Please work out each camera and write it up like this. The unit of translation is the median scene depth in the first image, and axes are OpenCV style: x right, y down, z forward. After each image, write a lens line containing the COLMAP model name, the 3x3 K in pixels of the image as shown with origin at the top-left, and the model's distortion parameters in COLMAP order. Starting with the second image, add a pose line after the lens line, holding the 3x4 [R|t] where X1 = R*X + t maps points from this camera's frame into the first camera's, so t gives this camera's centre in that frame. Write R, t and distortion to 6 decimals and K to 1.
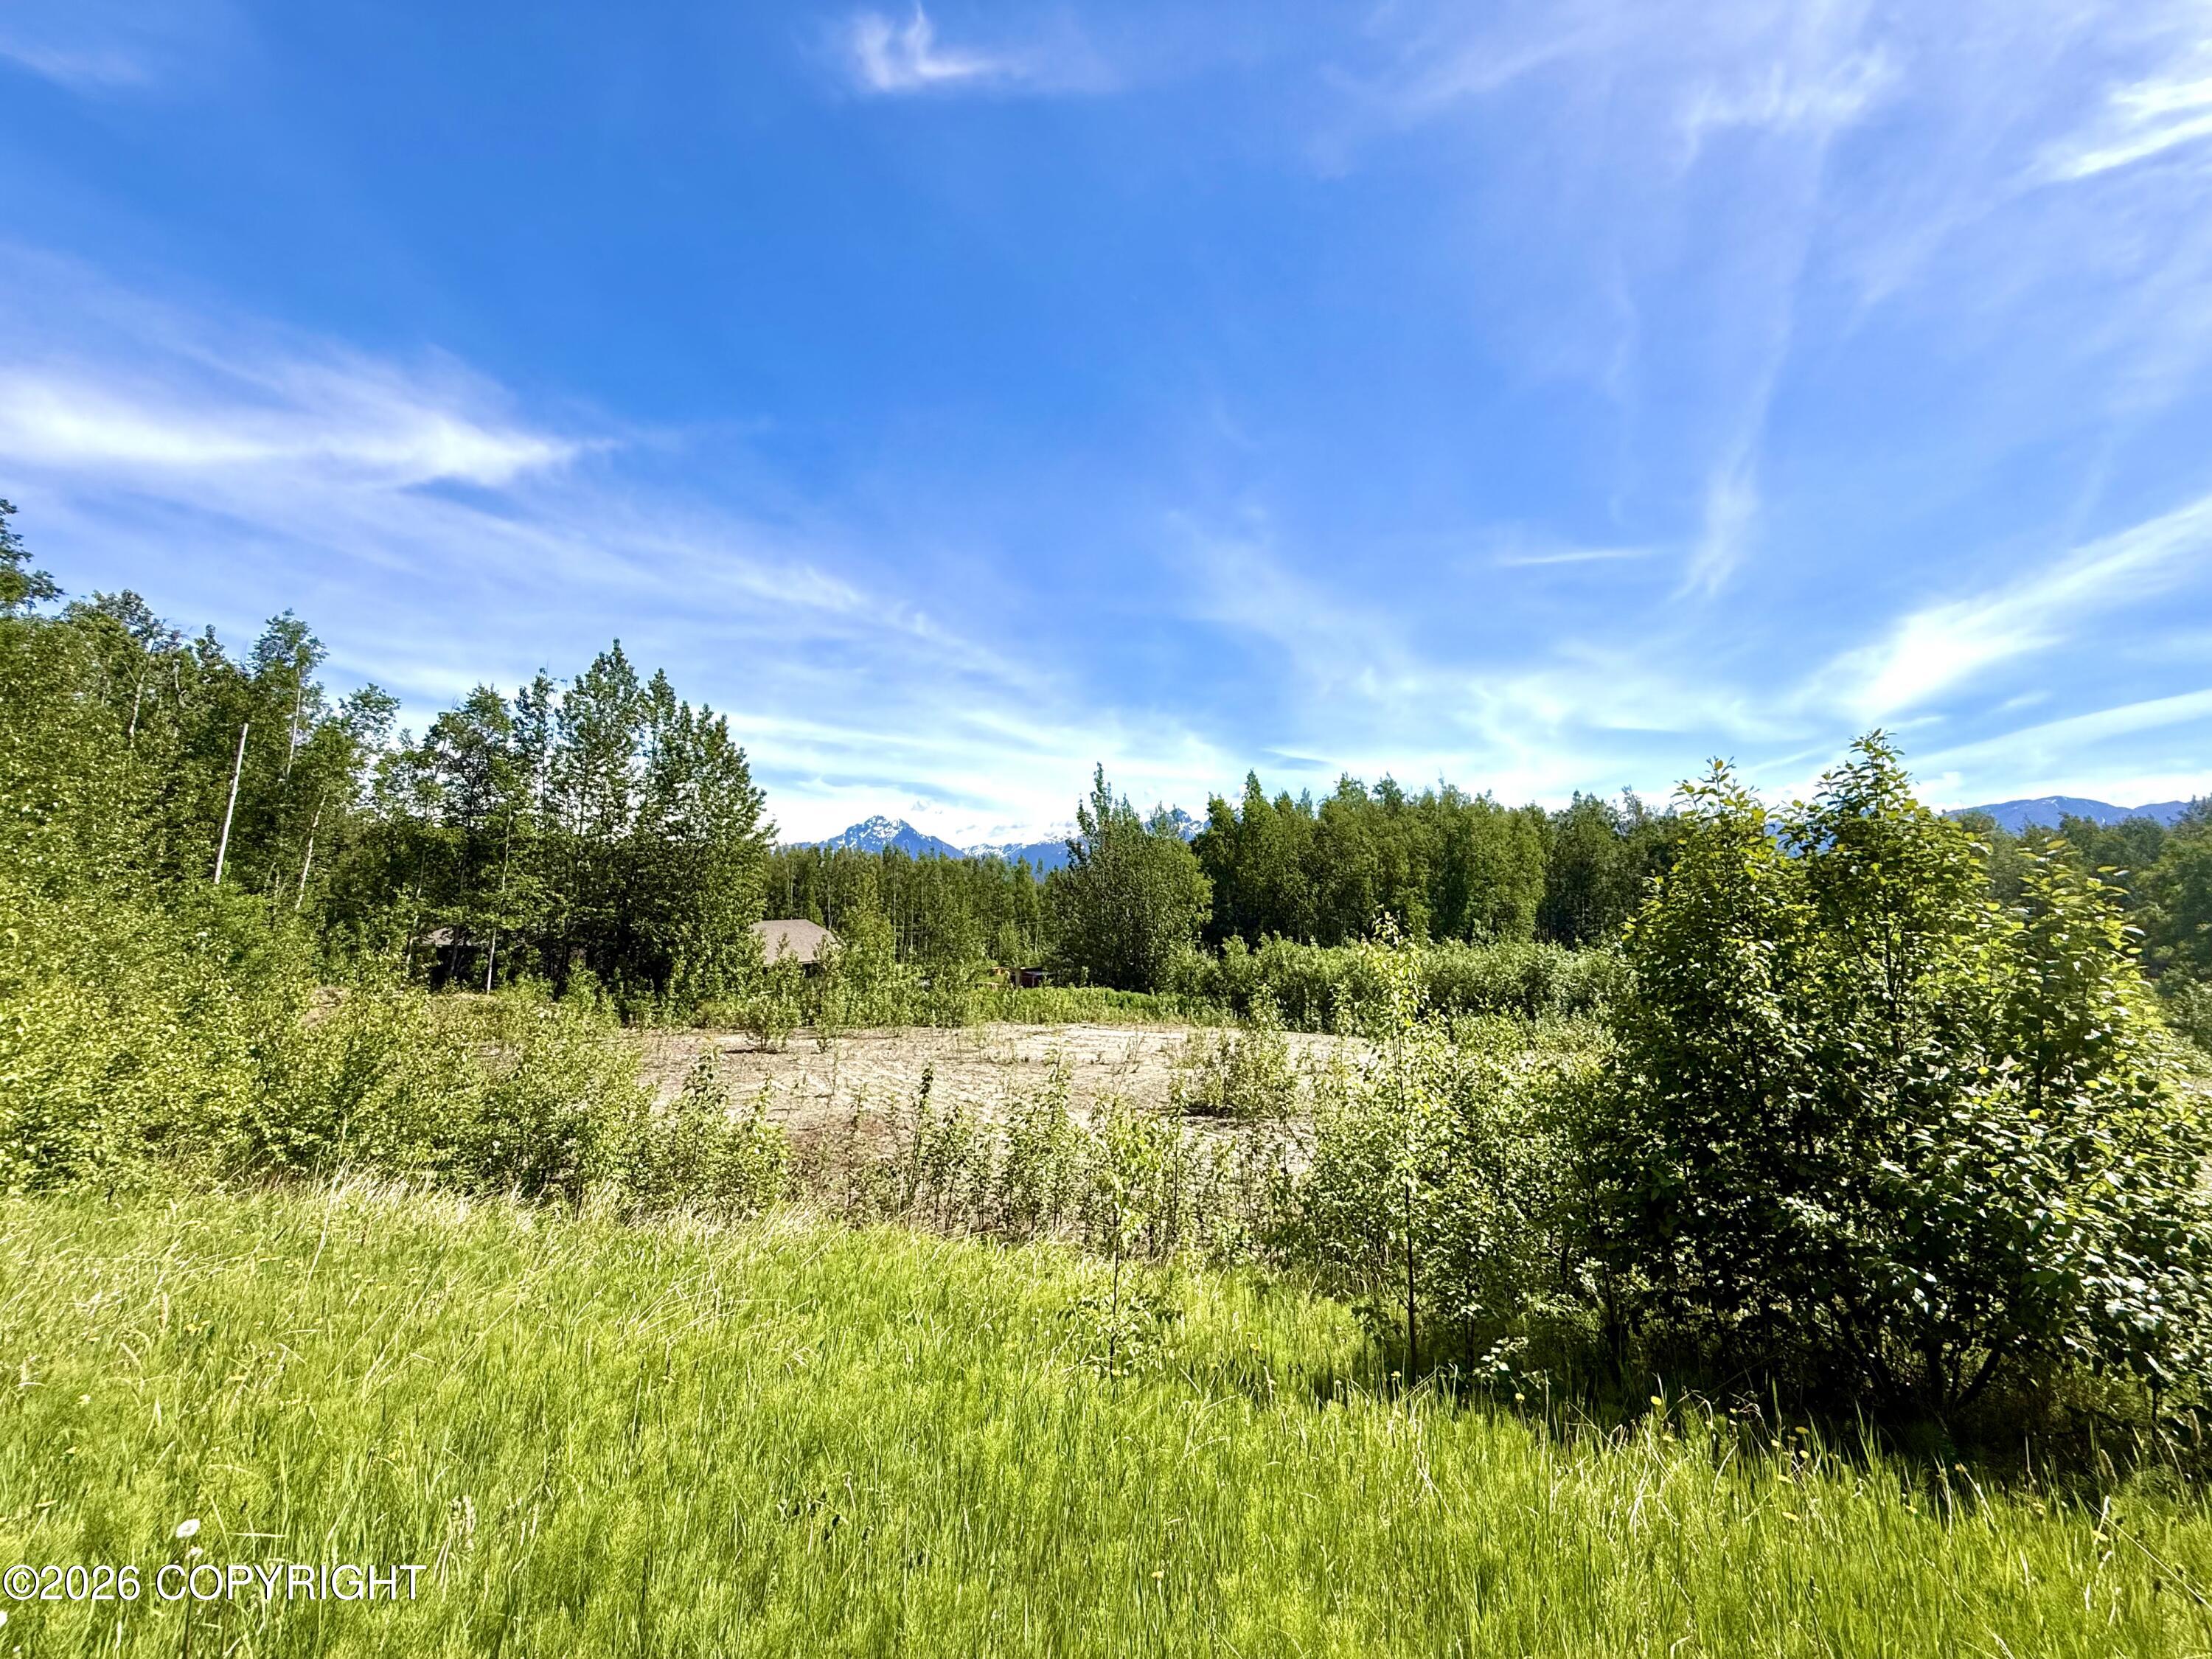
lens RADIAL K [[886.2, 0, 1094.3], [0, 886.2, 834.1], [0, 0, 1]] dist [-0.006759, -0.000274]
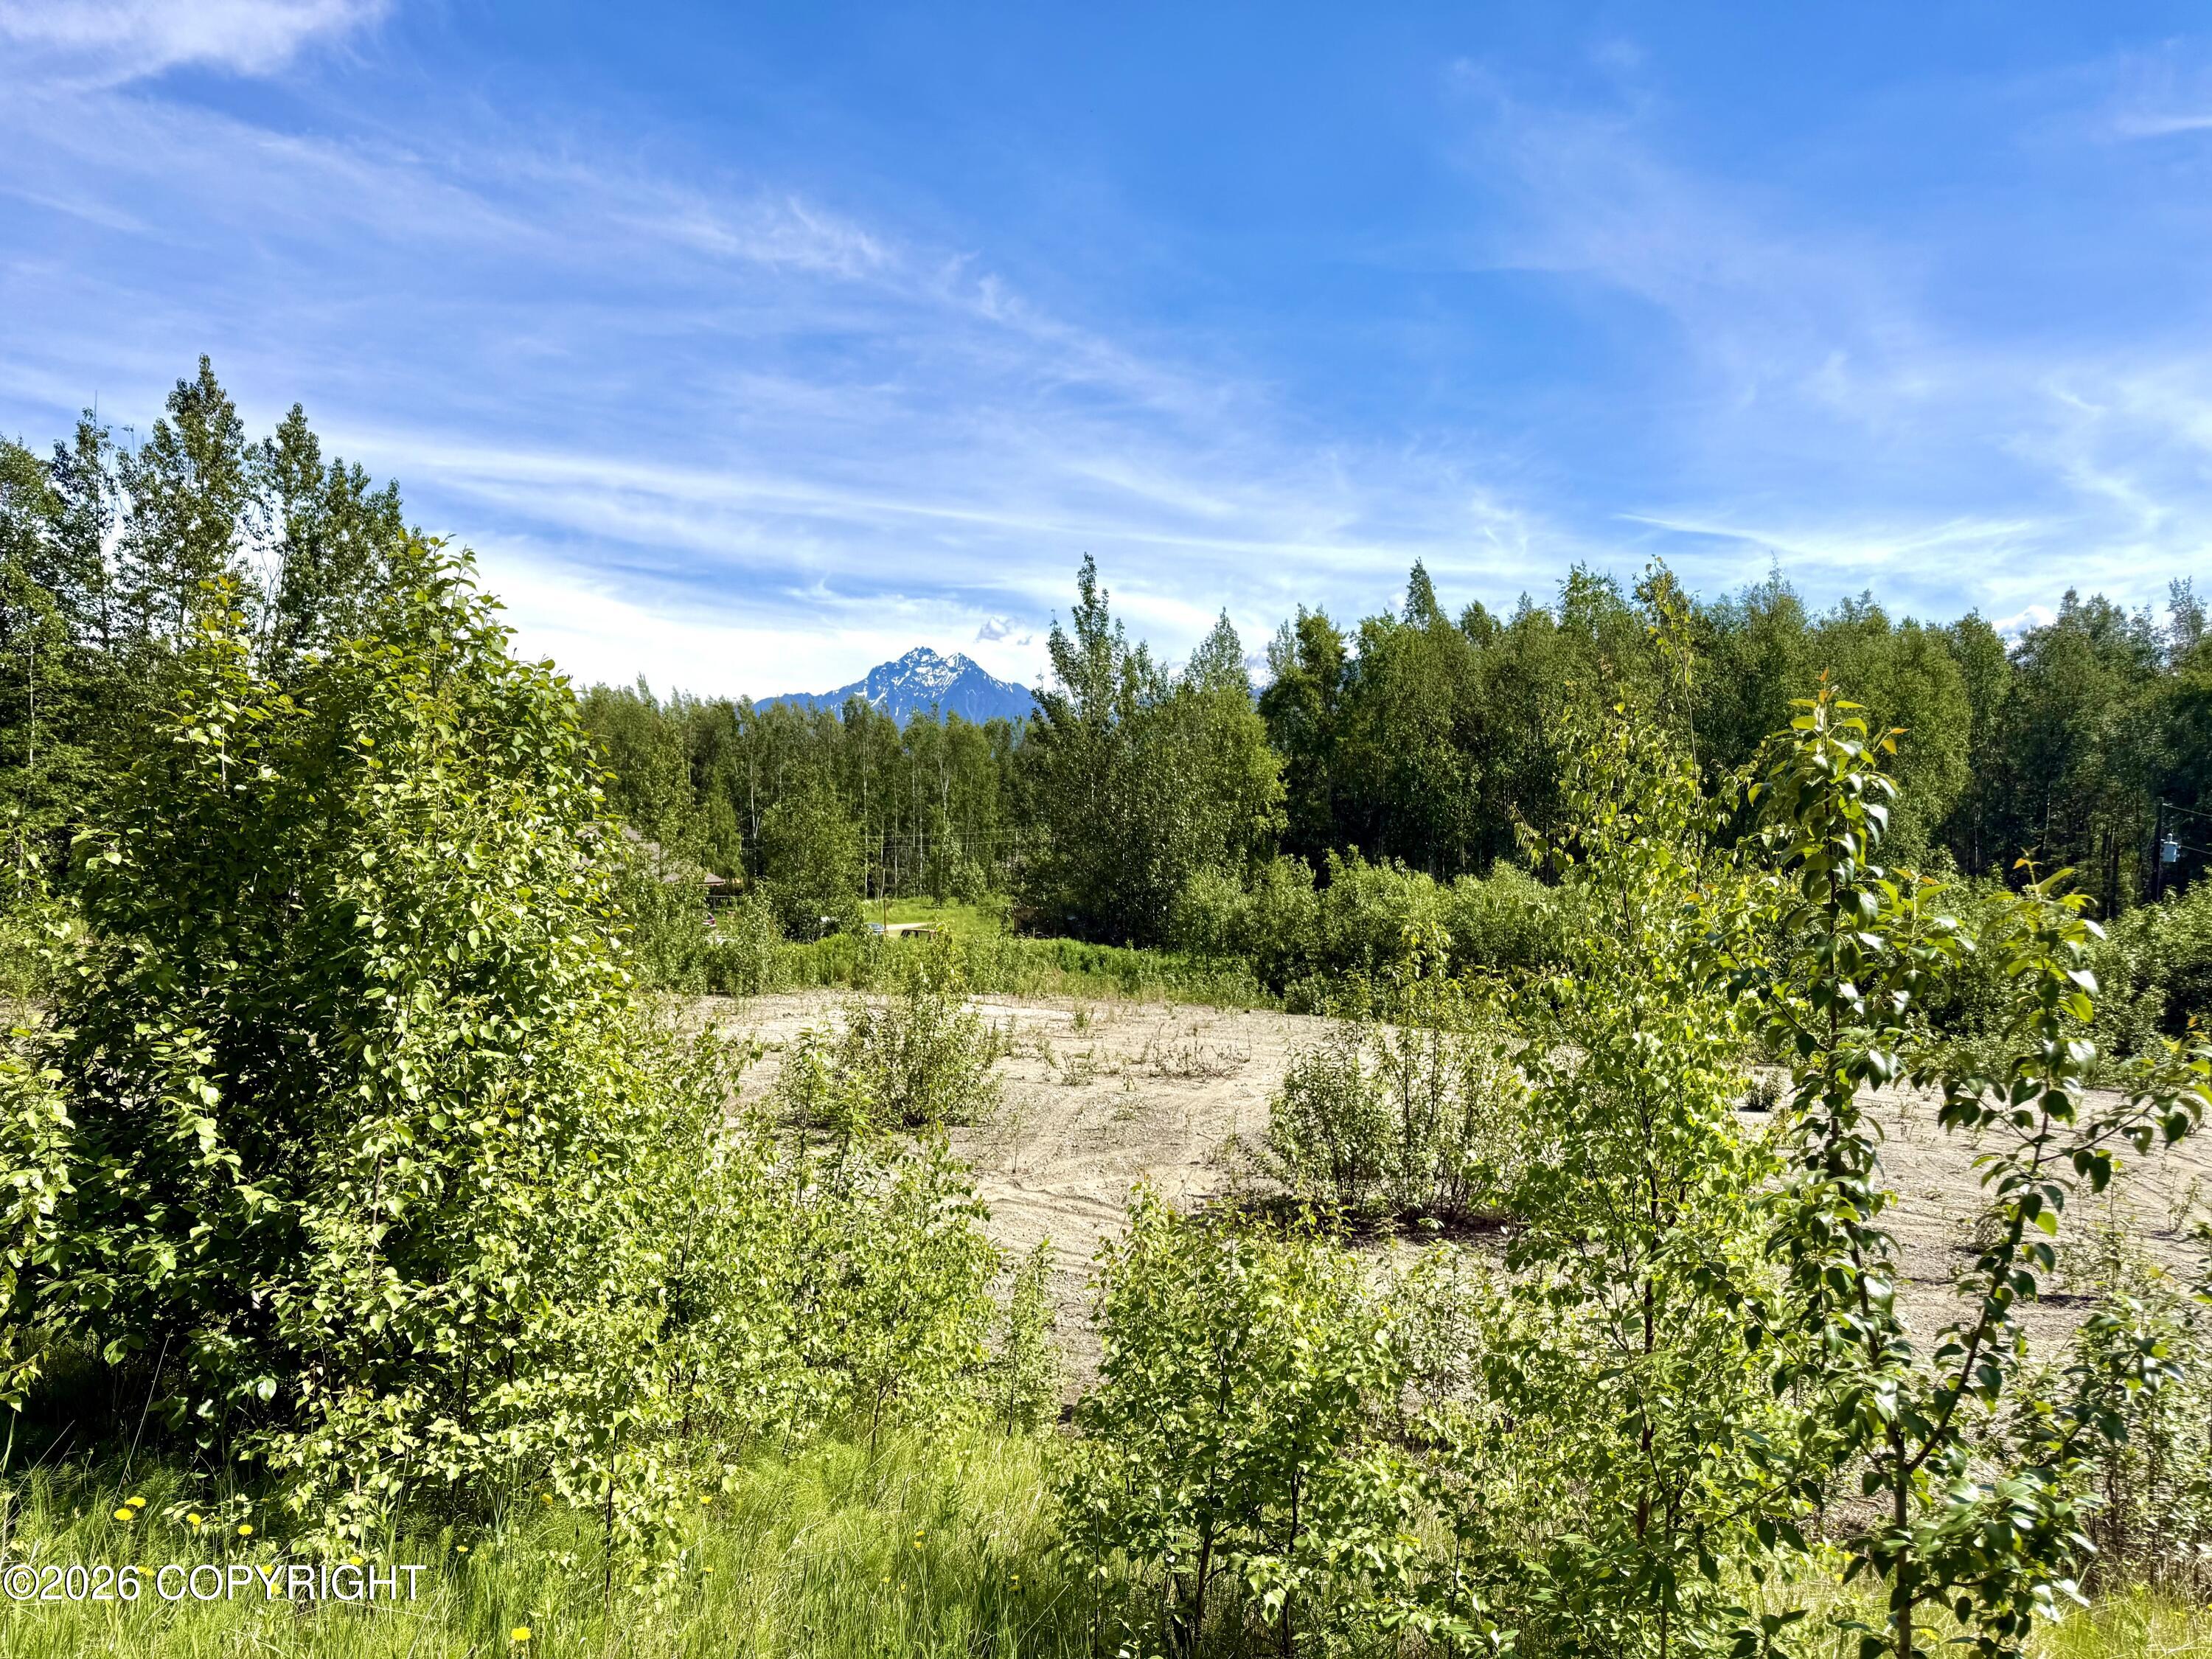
lens RADIAL K [[1549.4, 0, 1099.0], [0, 1549.4, 883.1], [0, 0, 1]] dist [0.026902, -0.024610]
pose [[0.991158, 0.013405, -0.132009, 0.141034], [0.003971, 0.991442, 0.130490, 0.000477], [0.132629, -0.129861, 0.982622, -0.013673]]
